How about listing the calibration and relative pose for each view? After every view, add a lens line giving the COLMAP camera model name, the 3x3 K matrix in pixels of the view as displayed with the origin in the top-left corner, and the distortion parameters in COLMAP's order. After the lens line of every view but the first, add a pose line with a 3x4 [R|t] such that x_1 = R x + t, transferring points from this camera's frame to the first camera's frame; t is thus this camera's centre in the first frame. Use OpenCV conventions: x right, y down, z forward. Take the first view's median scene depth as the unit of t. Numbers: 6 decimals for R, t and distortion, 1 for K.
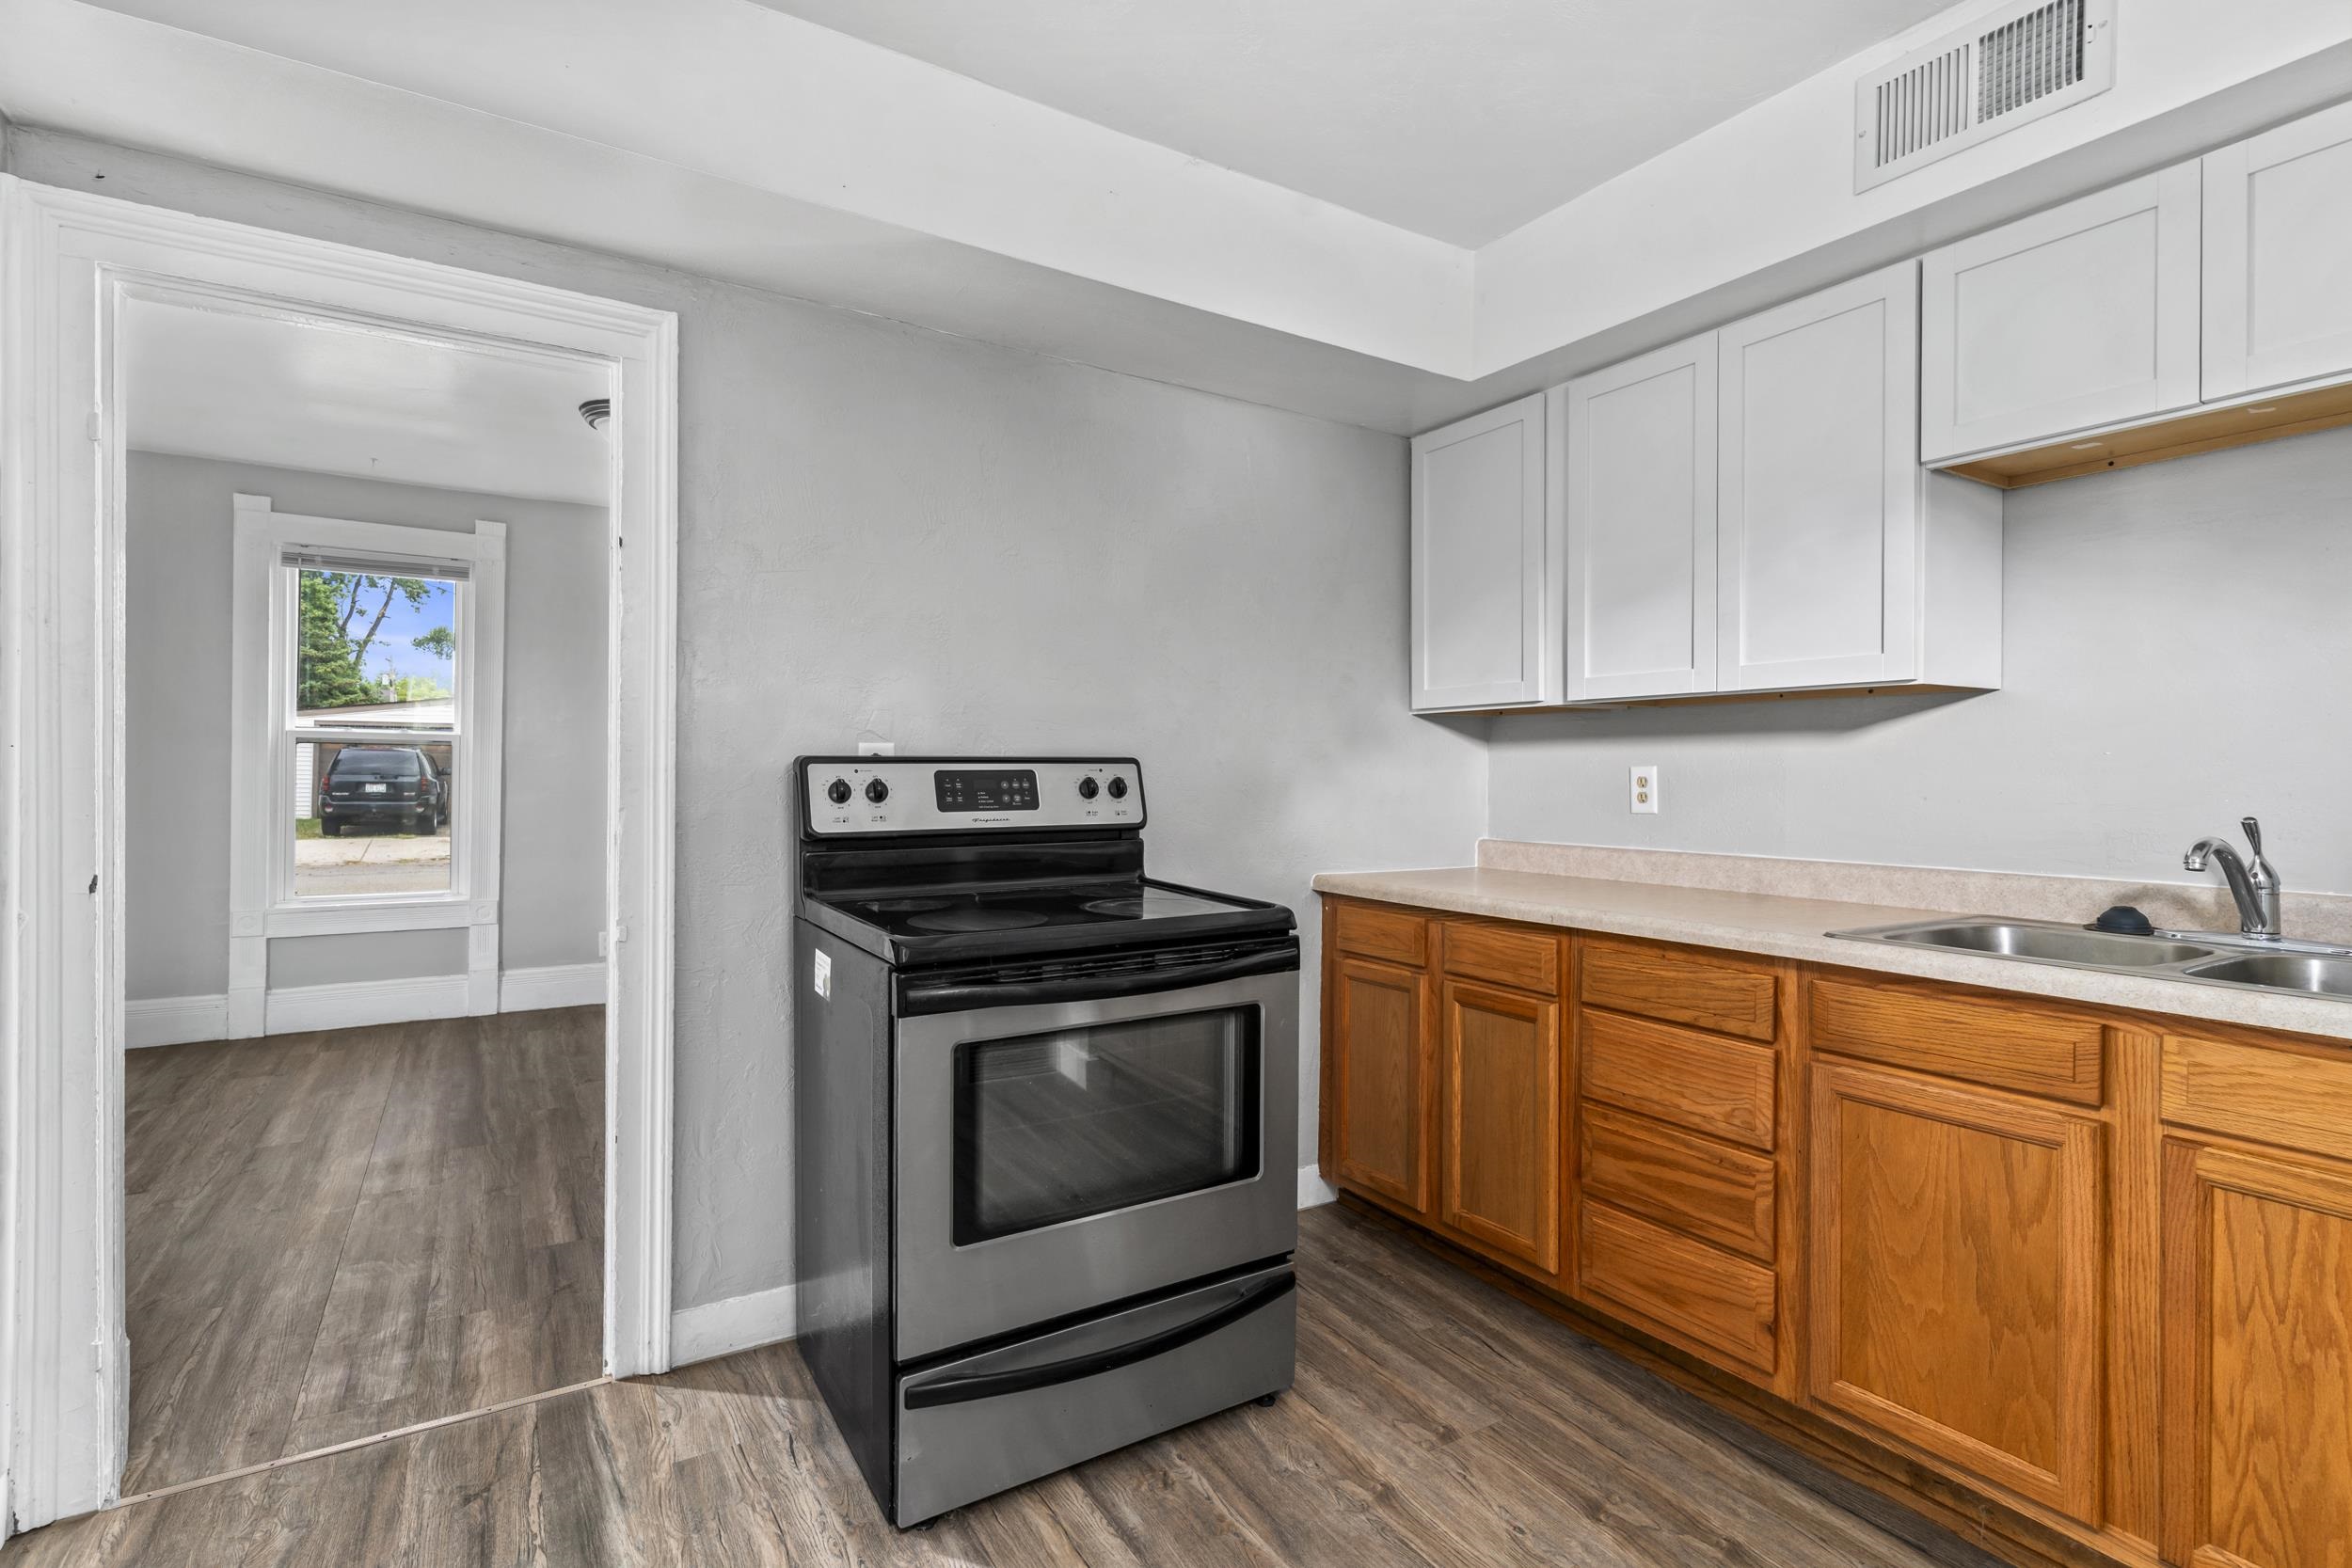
lens RADIAL K [[1104.2, 0, 1175.7], [0, 1104.2, 766.8], [0, 0, 1]] dist [-0.000210, -0.000295]
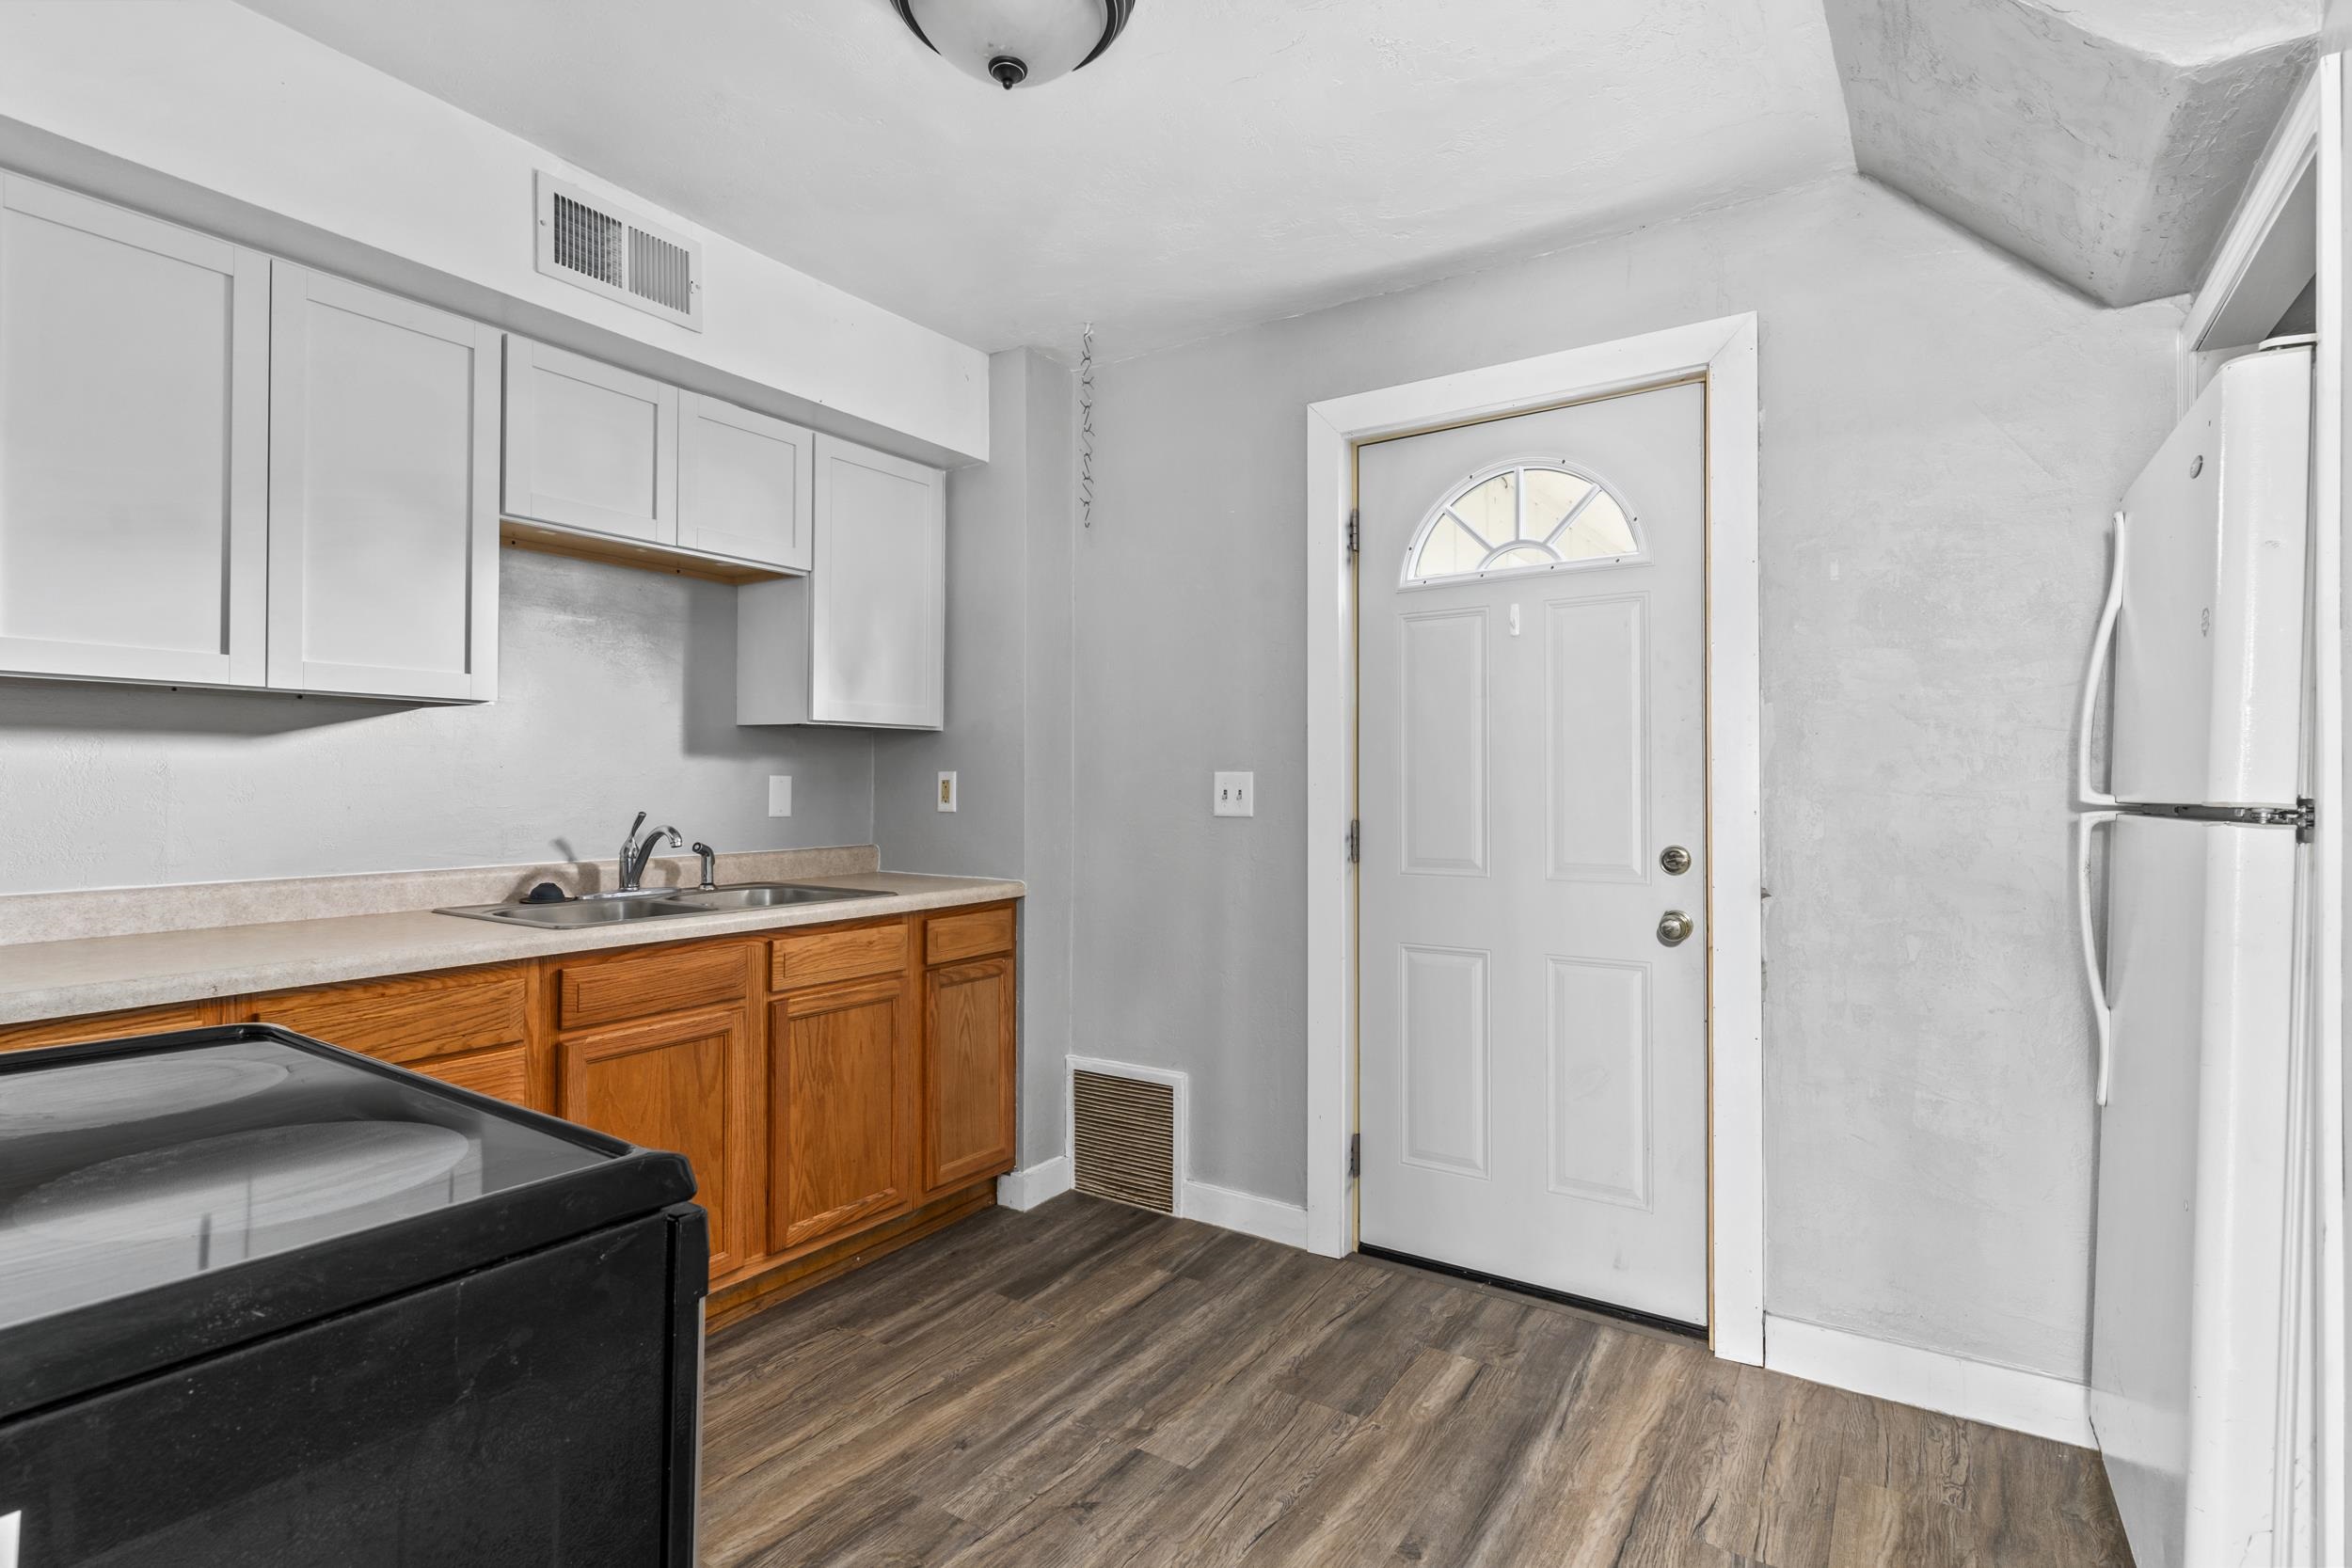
lens RADIAL K [[1104.2, 0, 1175.7], [0, 1104.2, 766.8], [0, 0, 1]] dist [-0.000210, -0.000295]
pose [[-0.404307, 0.005078, 0.914609, -0.665562], [-0.014164, 0.999830, -0.011813, -0.009039], [-0.914514, -0.017730, -0.404166, 0.839393]]
